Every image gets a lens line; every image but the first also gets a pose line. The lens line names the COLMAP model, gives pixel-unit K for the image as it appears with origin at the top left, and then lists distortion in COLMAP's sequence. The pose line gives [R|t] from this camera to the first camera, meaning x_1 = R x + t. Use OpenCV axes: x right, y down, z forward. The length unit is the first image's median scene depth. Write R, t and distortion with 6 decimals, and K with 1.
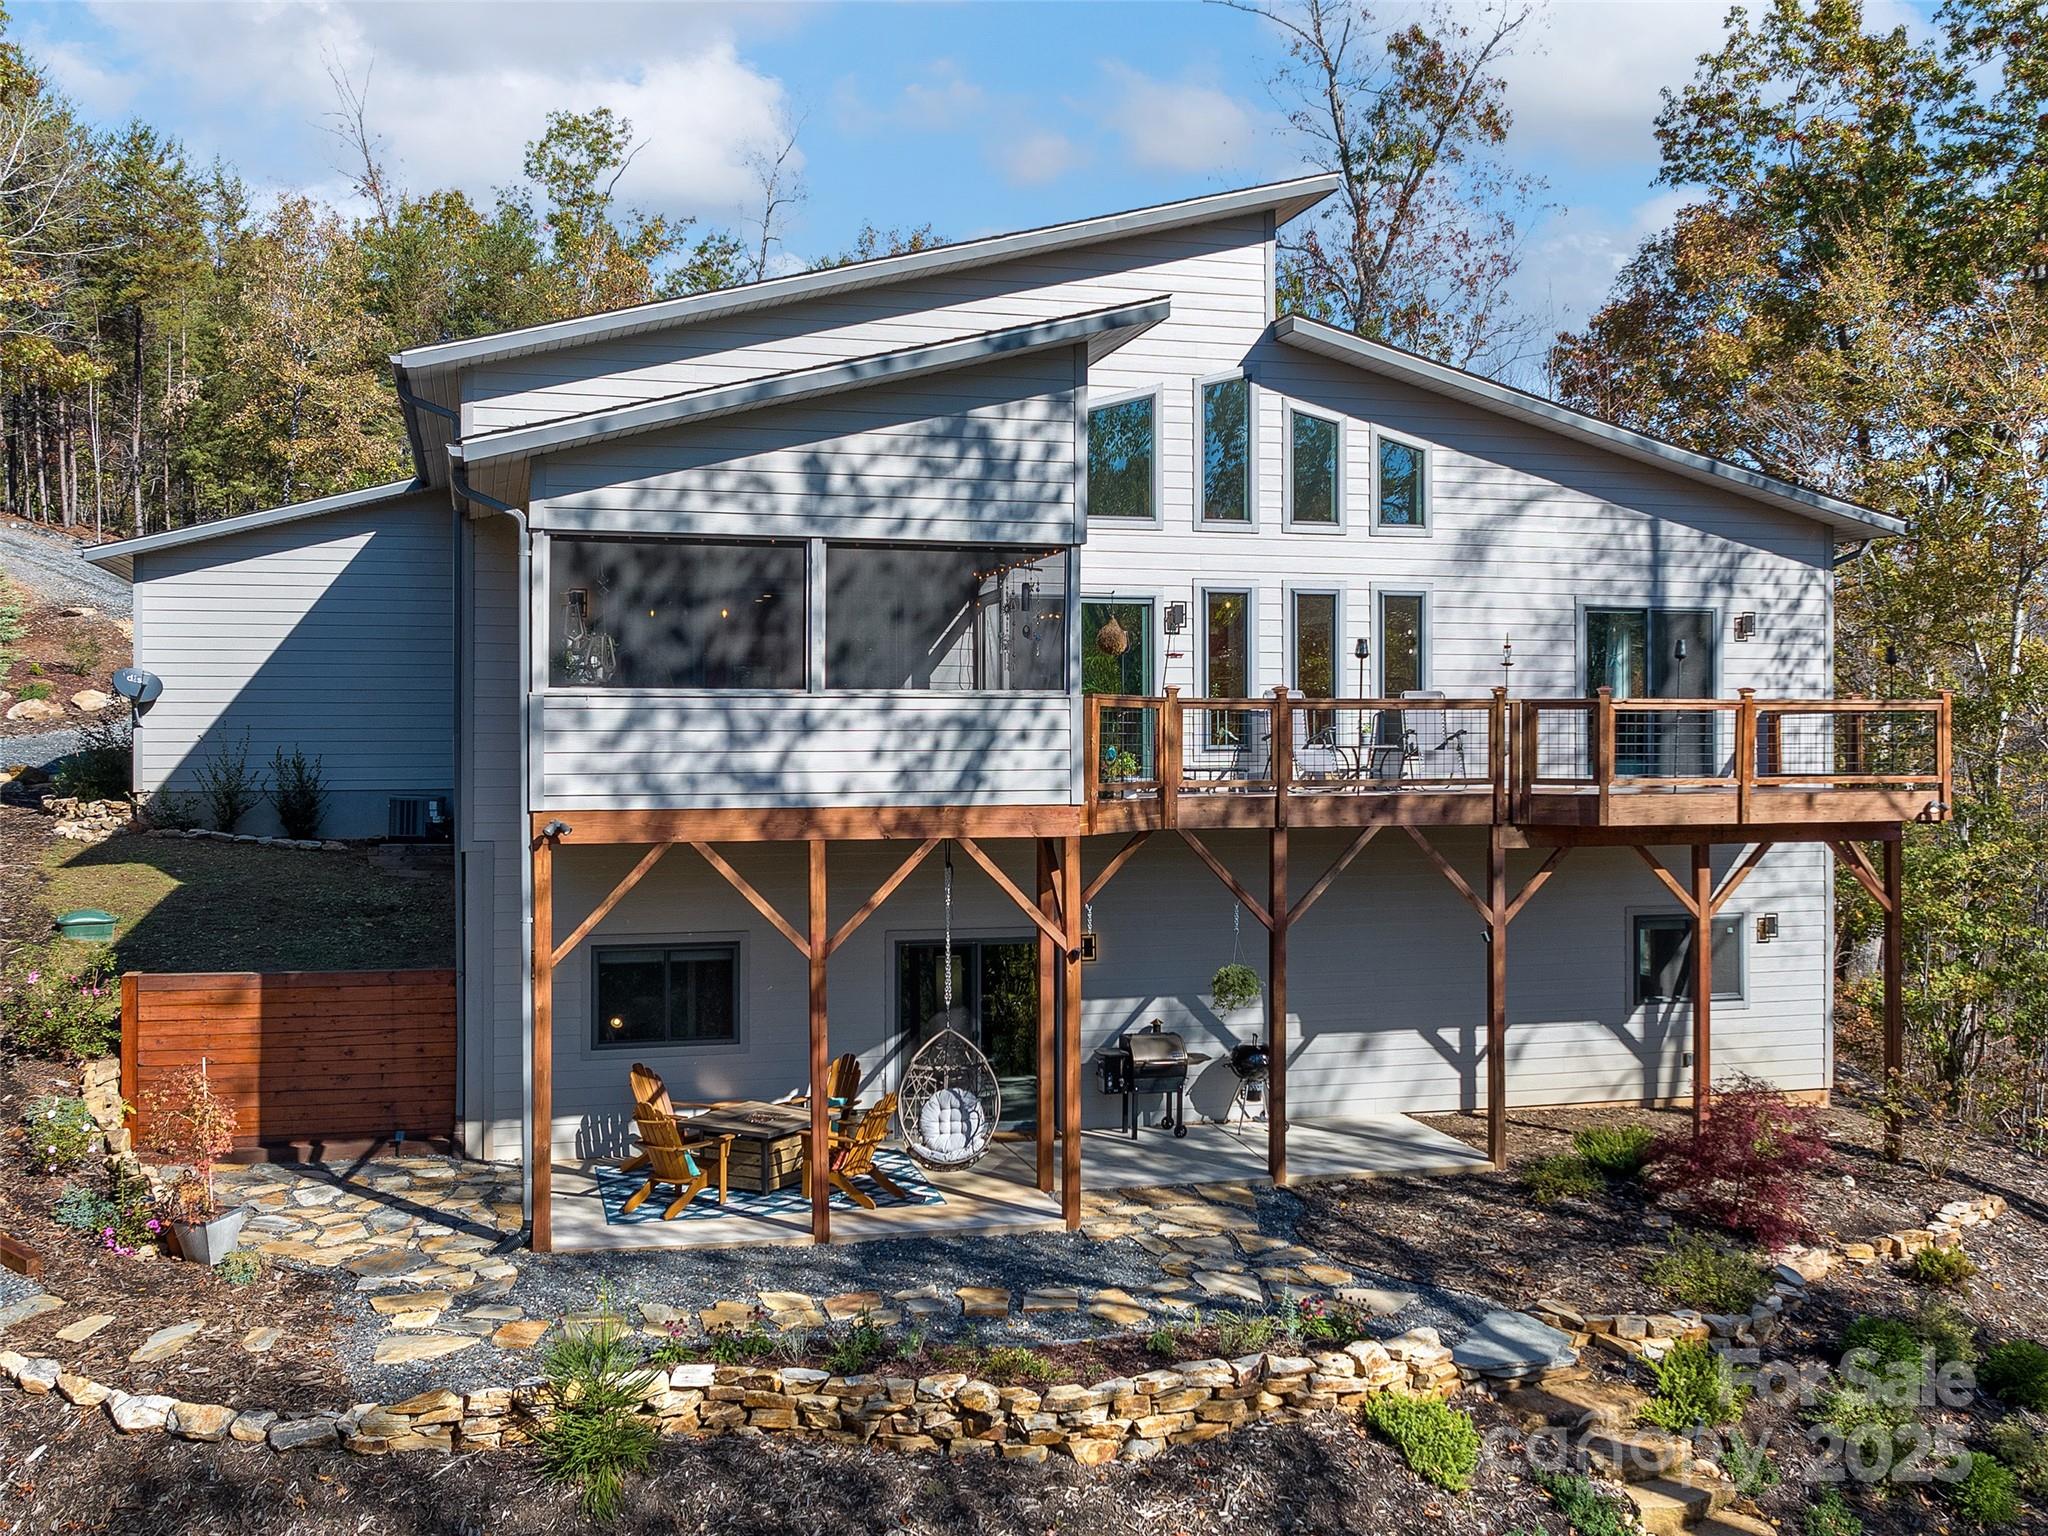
lens RADIAL K [[1450.1, 0, 1021.4], [0, 1450.1, 772.6], [0, 0, 1]] dist [-0.004657, -0.009280]
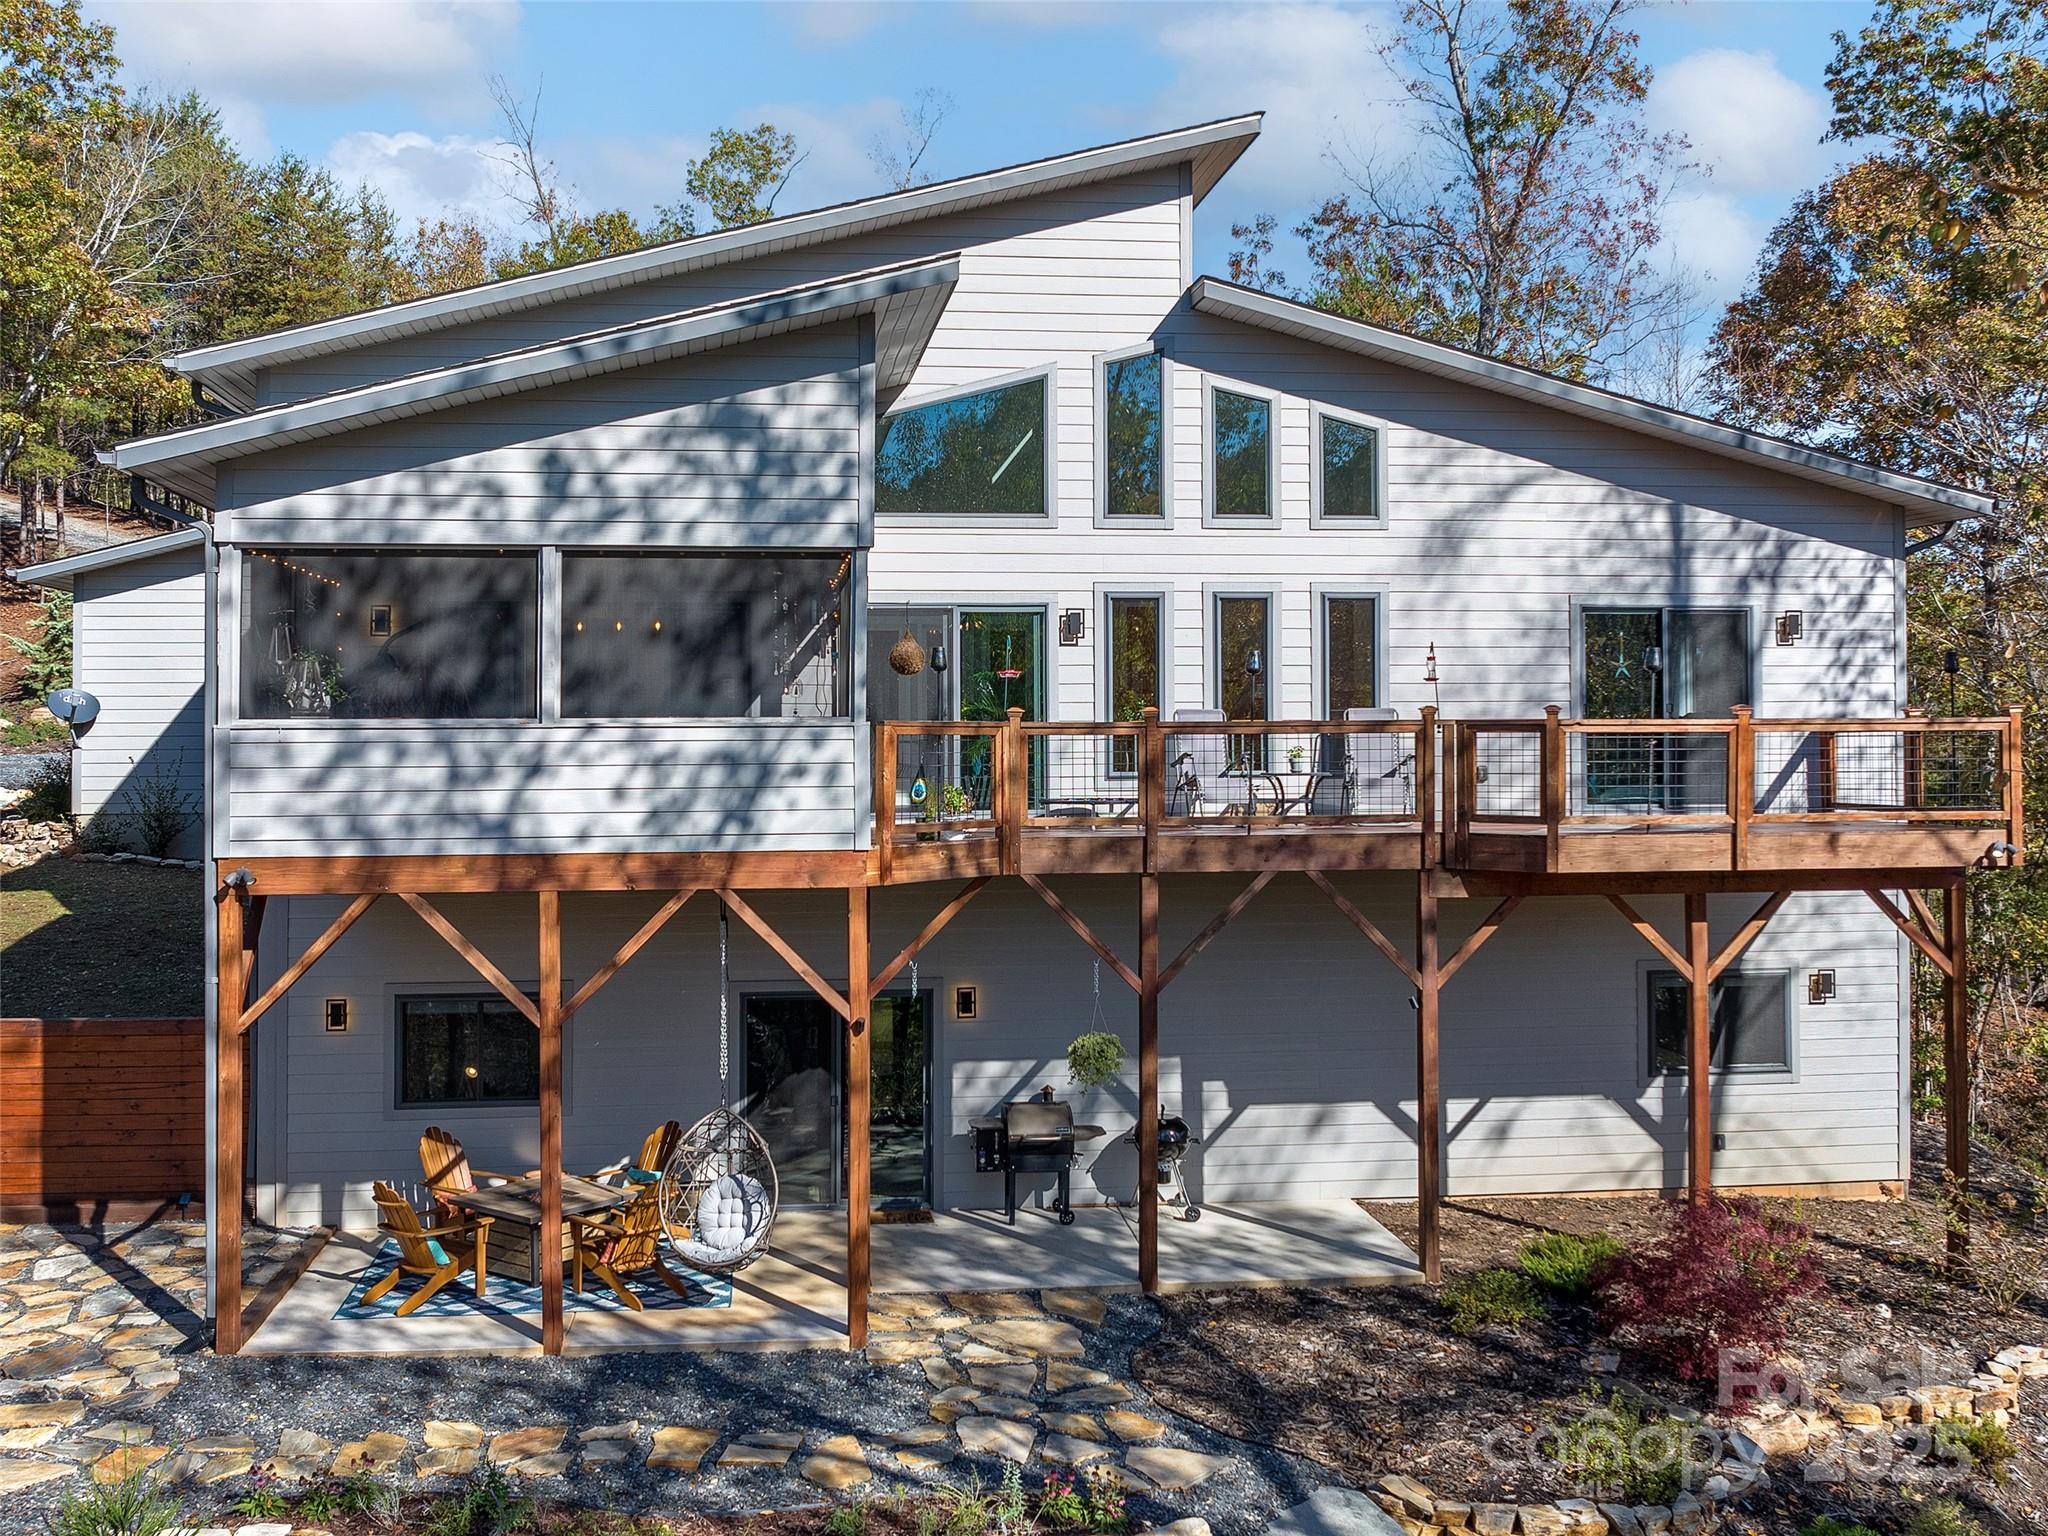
lens RADIAL K [[1450.1, 0, 1030.0], [0, 1450.1, 754.2], [0, 0, 1]] dist [-0.004657, -0.009280]
pose [[0.991959, -0.000771, -0.126558, 0.197123], [-0.000852, 0.999918, -0.012770, -0.019465], [0.126558, 0.012775, 0.991877, 0.129305]]
